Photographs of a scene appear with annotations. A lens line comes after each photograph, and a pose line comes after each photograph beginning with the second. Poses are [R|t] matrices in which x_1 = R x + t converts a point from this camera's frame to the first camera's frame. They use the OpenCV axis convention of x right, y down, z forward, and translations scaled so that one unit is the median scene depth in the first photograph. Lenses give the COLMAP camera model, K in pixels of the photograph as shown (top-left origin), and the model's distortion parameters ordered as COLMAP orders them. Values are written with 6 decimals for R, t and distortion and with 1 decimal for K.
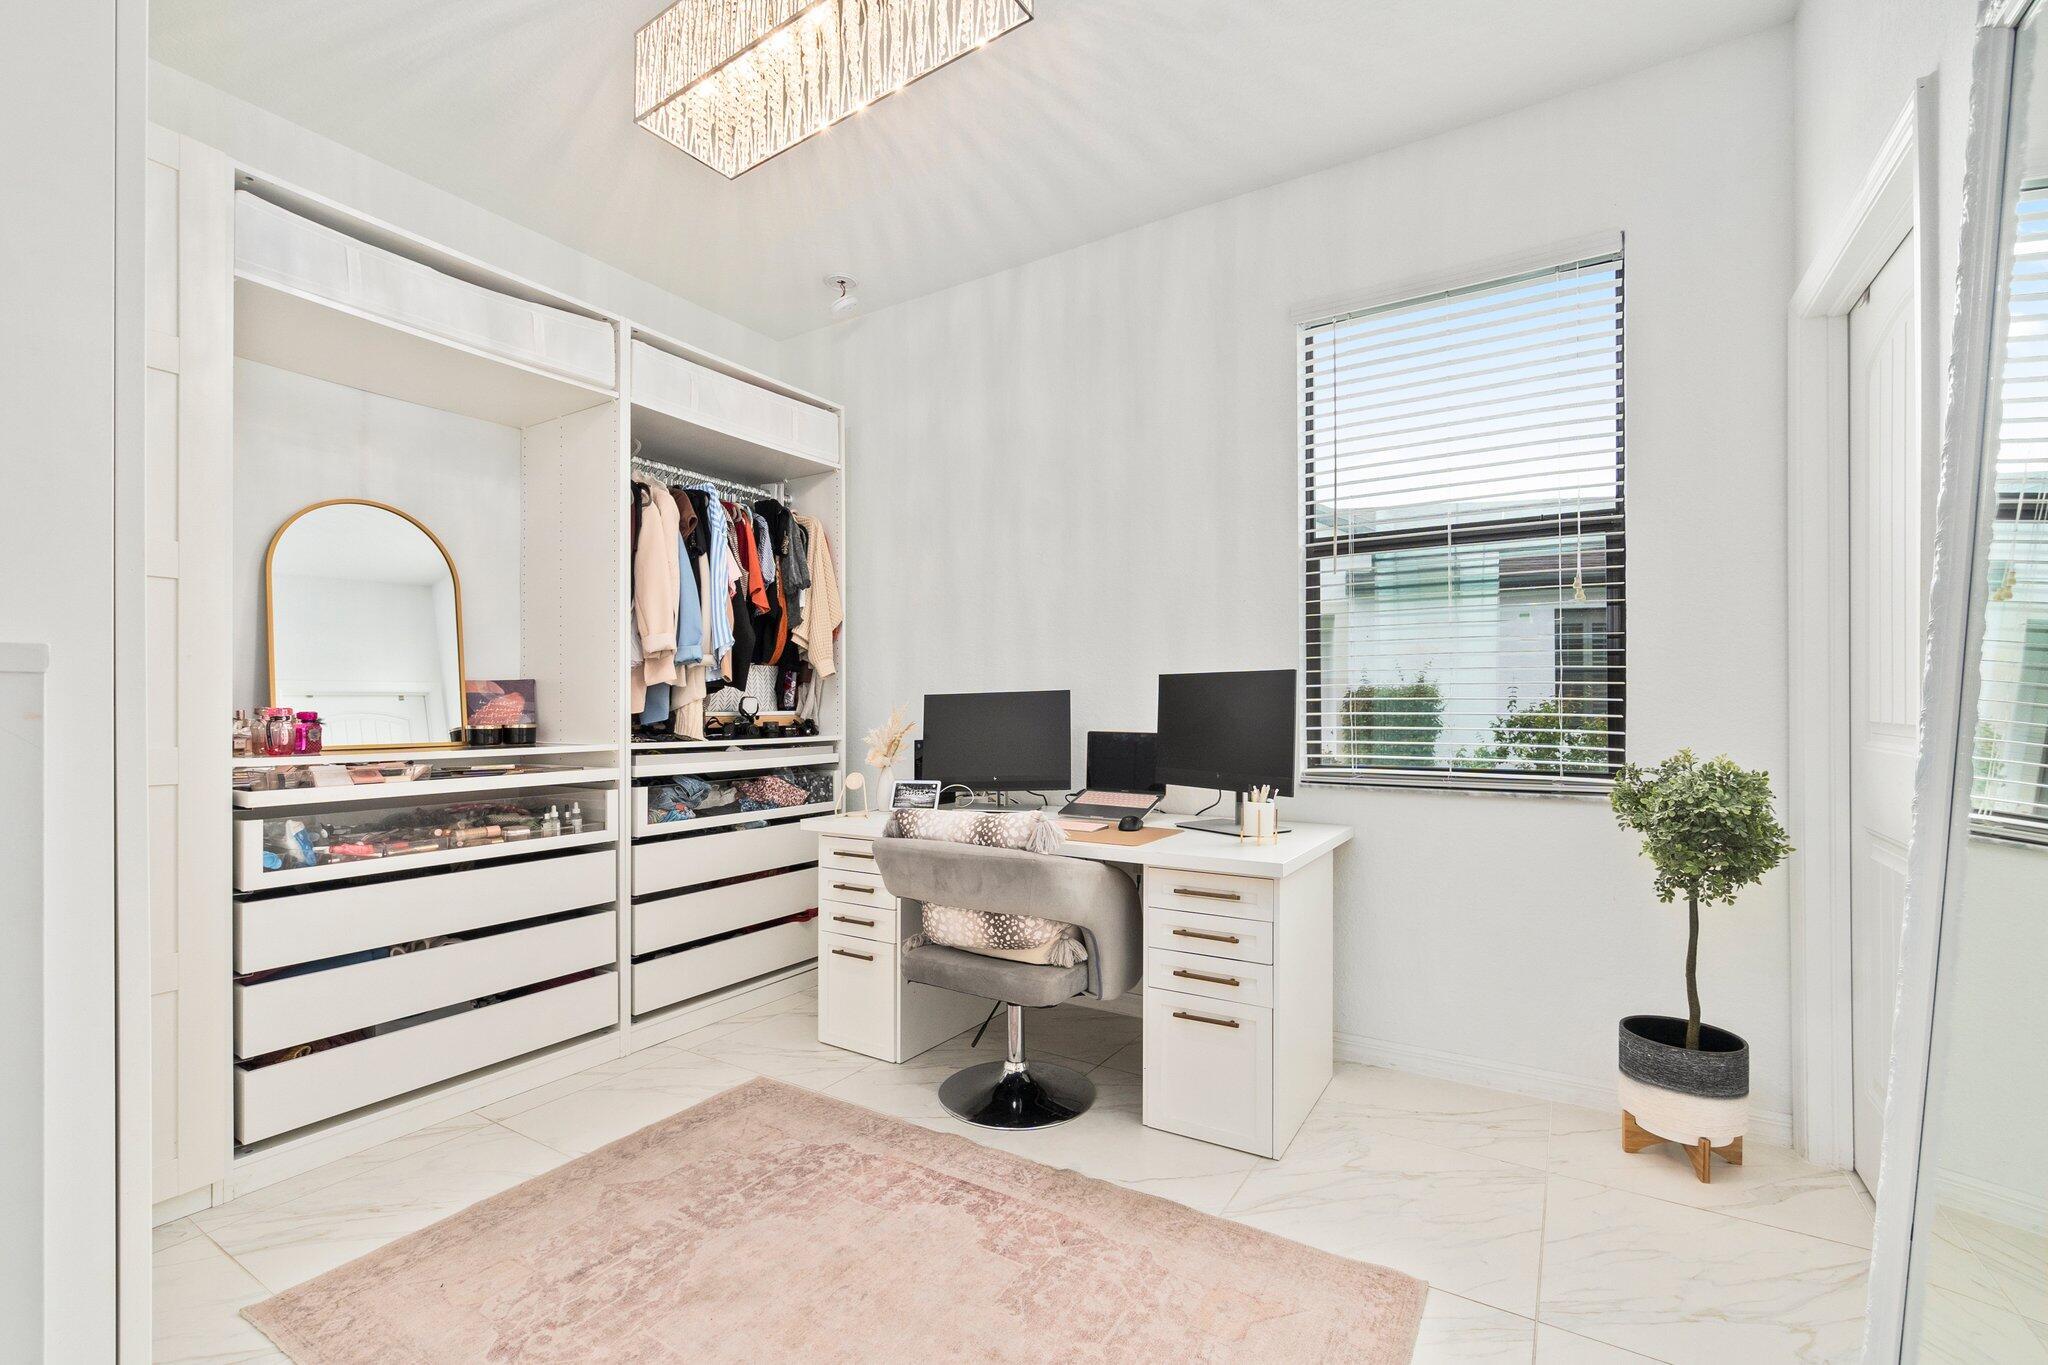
lens RADIAL K [[879.2, 0, 1019.0], [0, 879.2, 687.2], [0, 0, 1]] dist [-0.005988, 0.000646]
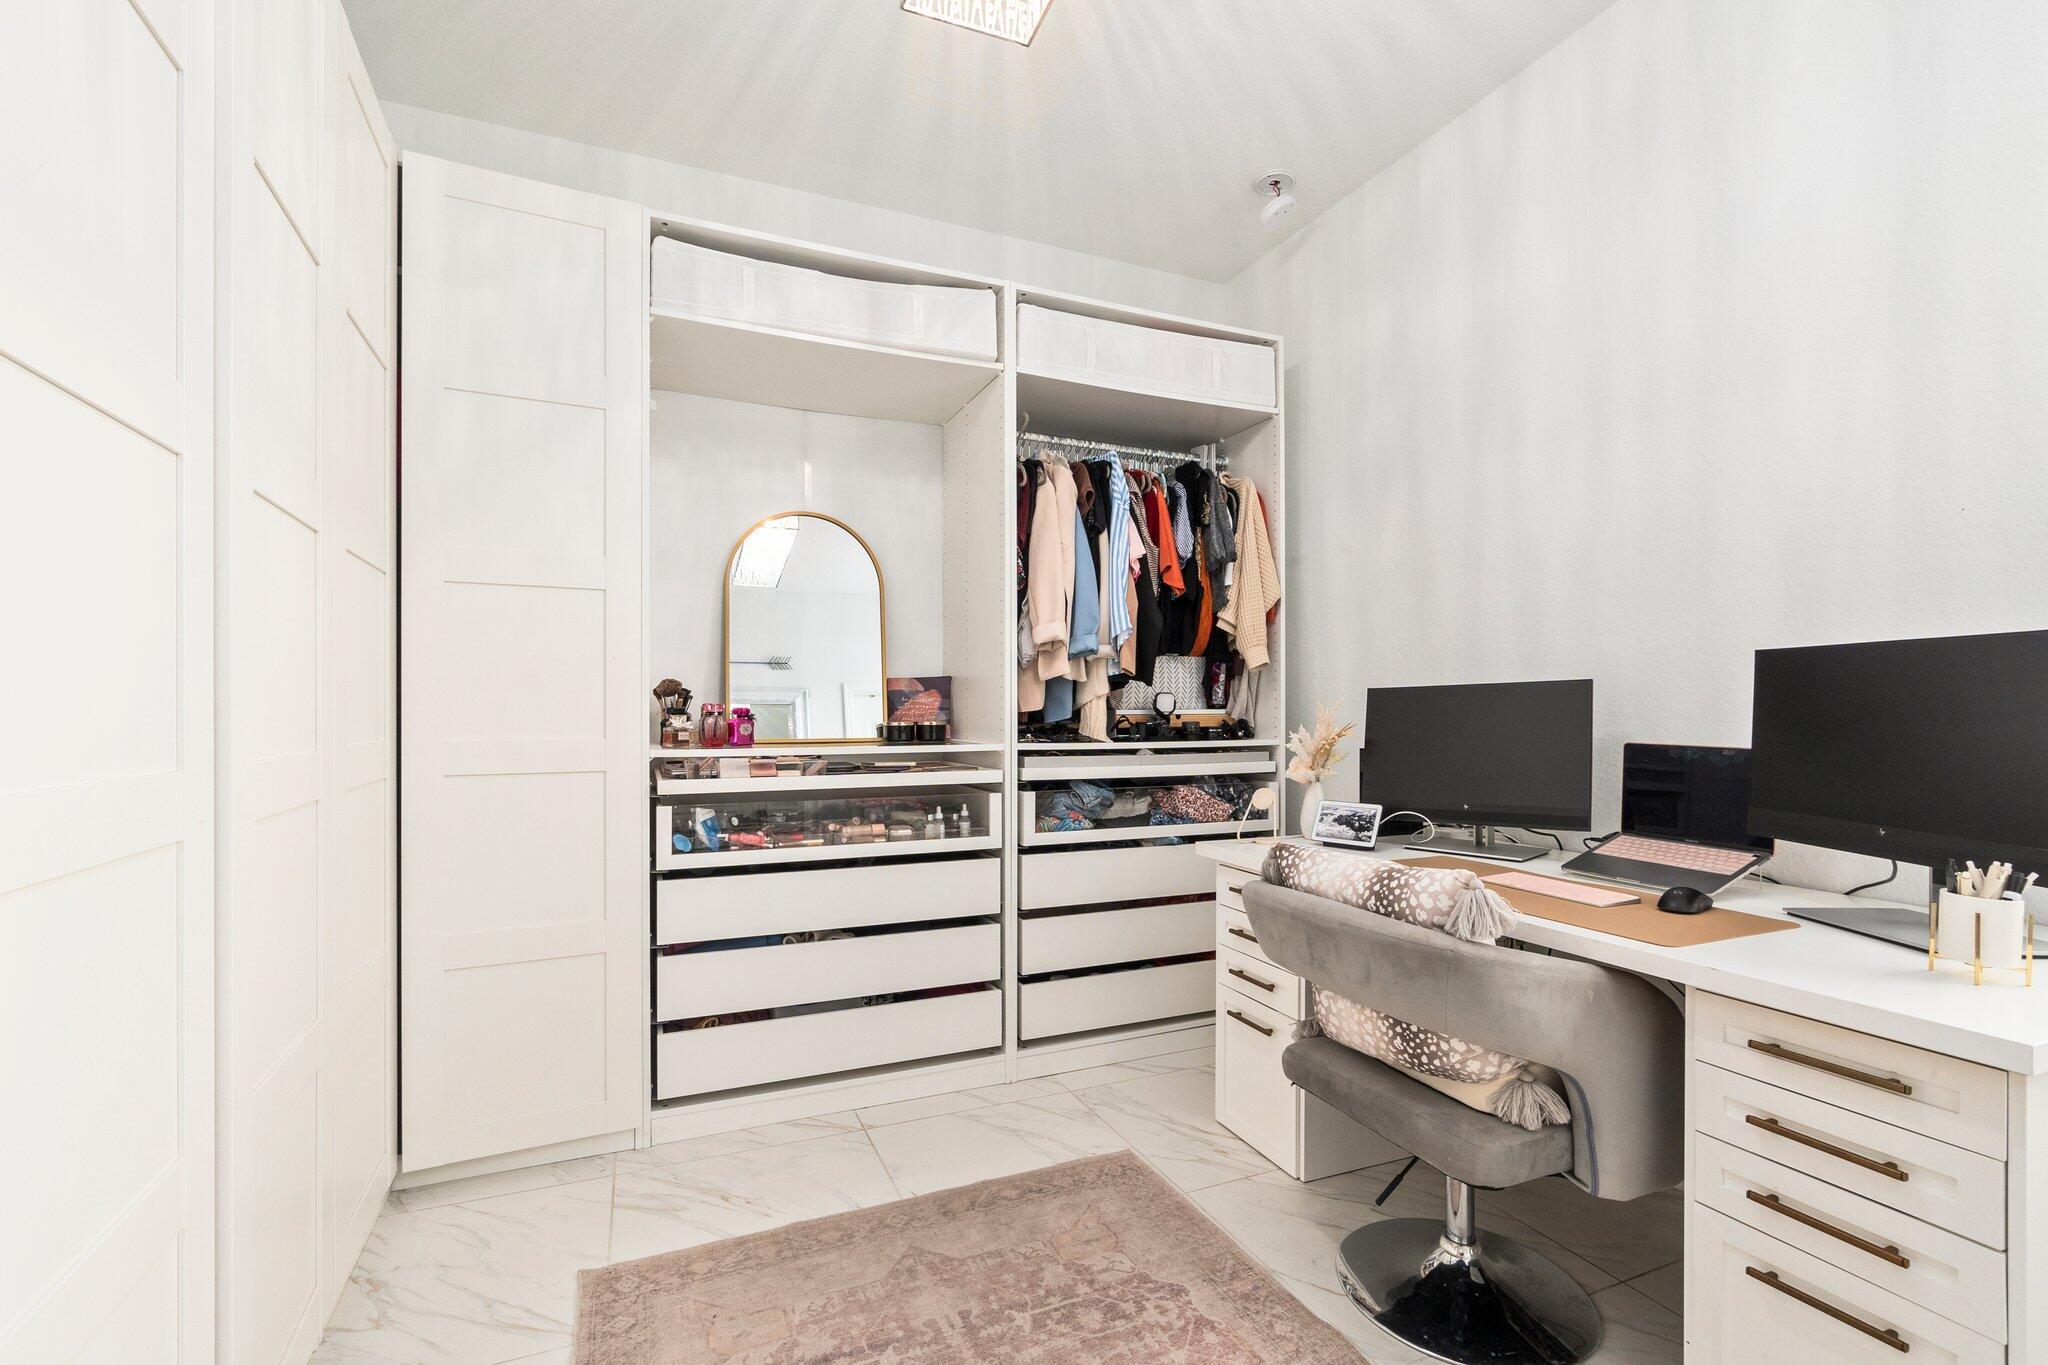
lens RADIAL K [[902.9, 0, 1015.5], [0, 902.9, 695.4], [0, 0, 1]] dist [-0.007878, 0.003877]
pose [[0.826138, -0.003676, -0.563455, 0.103516], [0.010306, 0.999910, 0.008587, 0.006267], [0.563373, -0.012901, 0.826102, 0.256201]]
